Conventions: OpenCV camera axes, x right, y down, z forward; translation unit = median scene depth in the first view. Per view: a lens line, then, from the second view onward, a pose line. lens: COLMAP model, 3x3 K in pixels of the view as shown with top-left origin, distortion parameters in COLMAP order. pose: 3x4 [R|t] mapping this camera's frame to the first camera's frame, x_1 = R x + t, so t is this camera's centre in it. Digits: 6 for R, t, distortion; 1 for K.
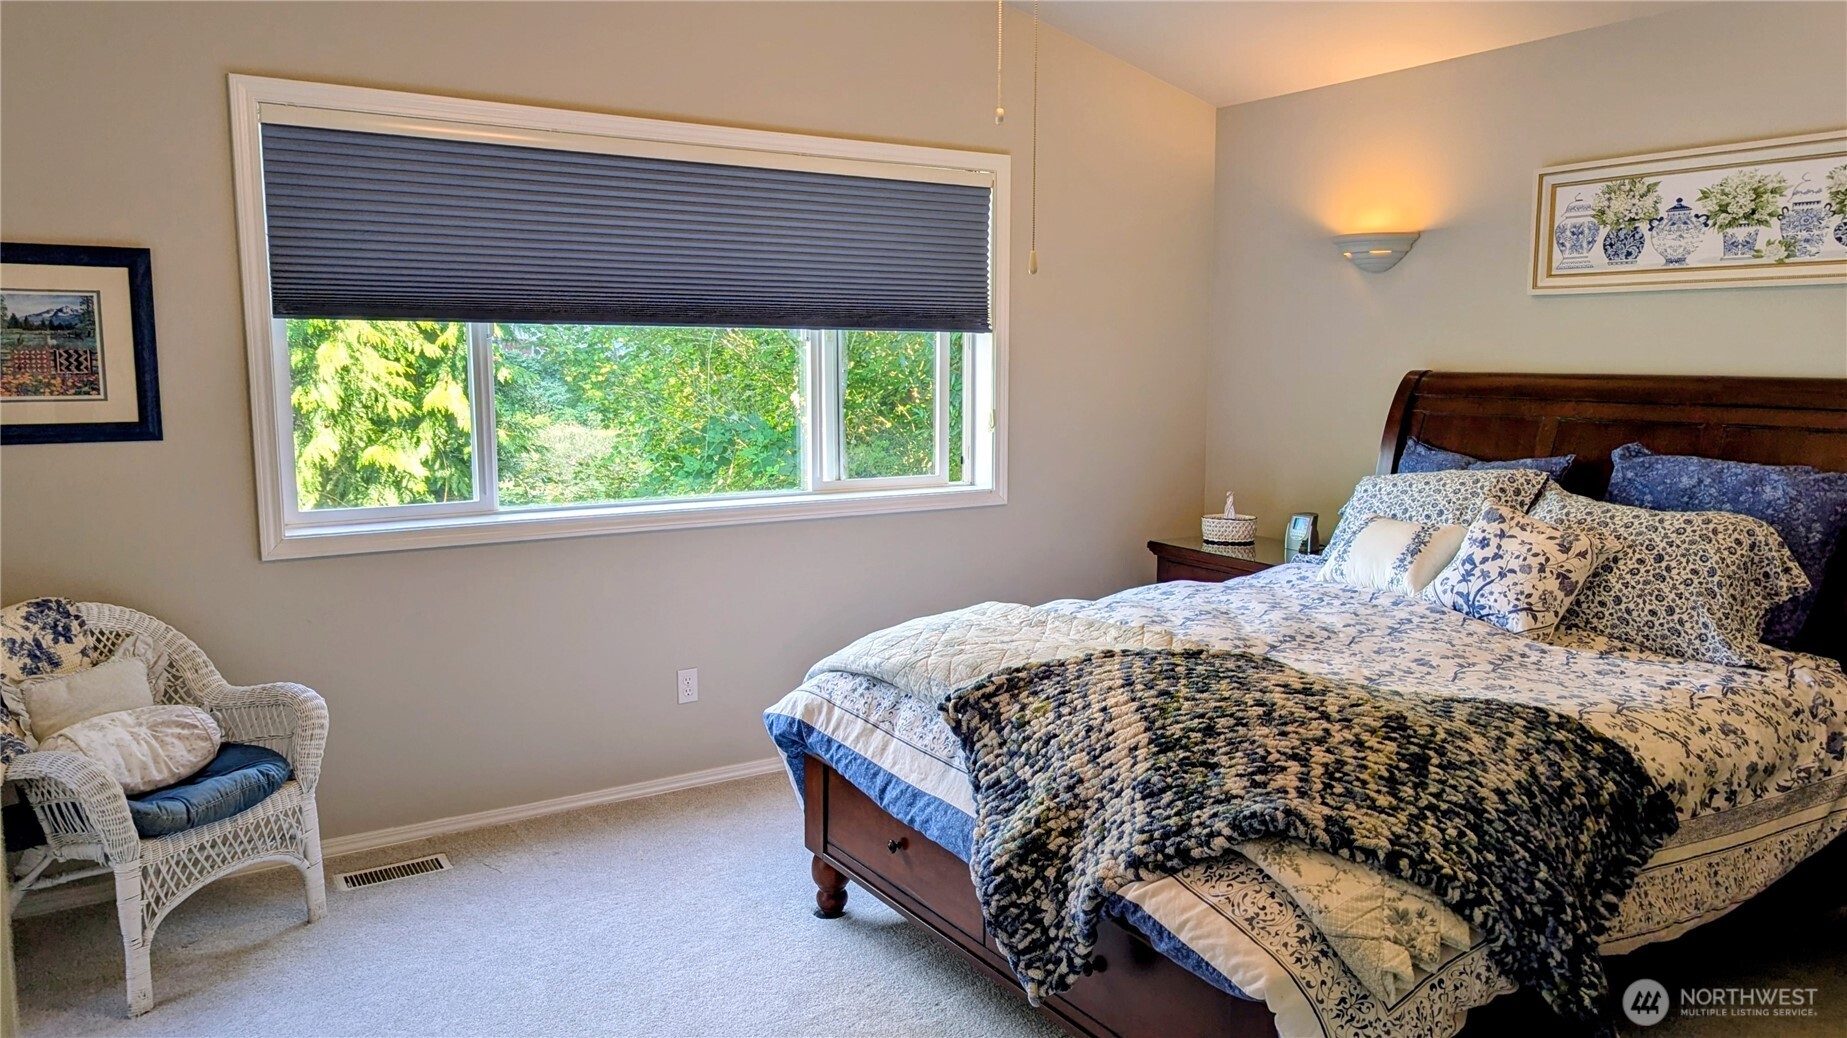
lens RADIAL K [[1354.5, 0, 923.4], [0, 1354.5, 509.0], [0, 0, 1]] dist [0.066948, -0.057159]
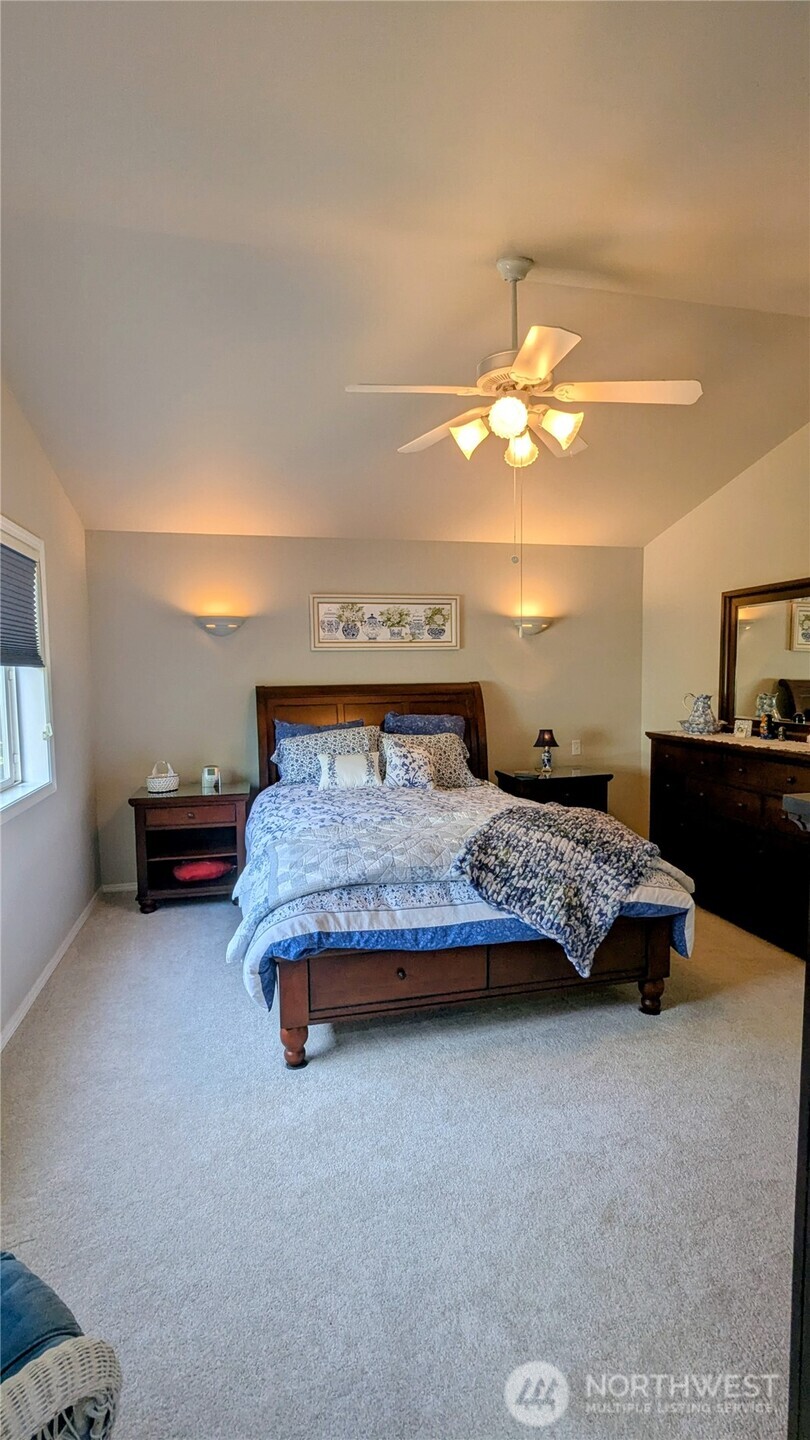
lens RADIAL K [[697.0, 0, 409.2], [0, 697.0, 724.7], [0, 0, 1]] dist [0.005379, 0.001052]
pose [[0.300582, -0.081161, 0.950296, -0.784179], [0.126326, 0.990982, 0.044678, -0.089041], [-0.945353, 0.106618, 0.308124, 0.681980]]
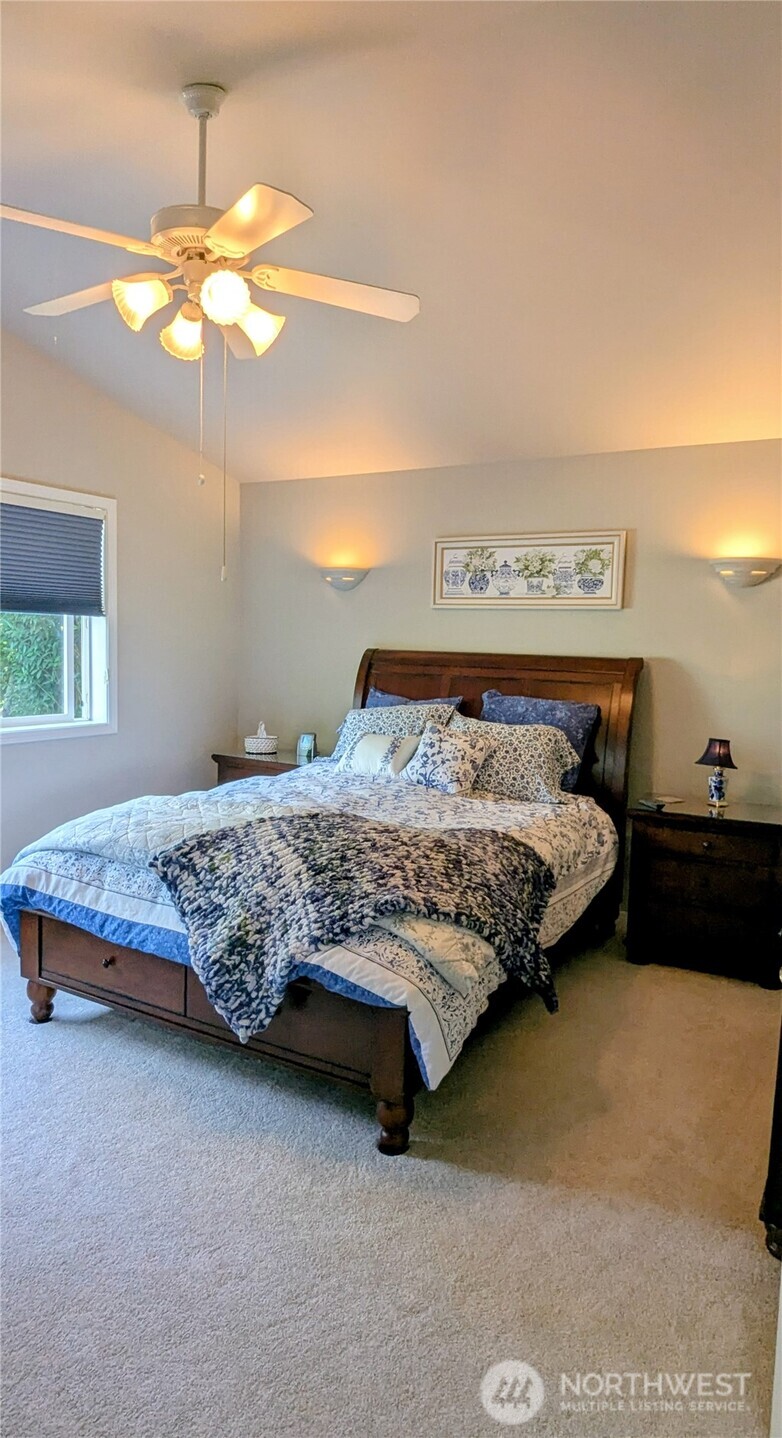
lens RADIAL K [[877.4, 0, 409.6], [0, 877.4, 724.0], [0, 0, 1]] dist [0.007586, -0.004987]
pose [[0.881734, -0.022253, 0.471221, -0.170836], [0.029405, 0.999537, -0.007818, 0.005671], [-0.470829, 0.020750, 0.881980, 0.001000]]
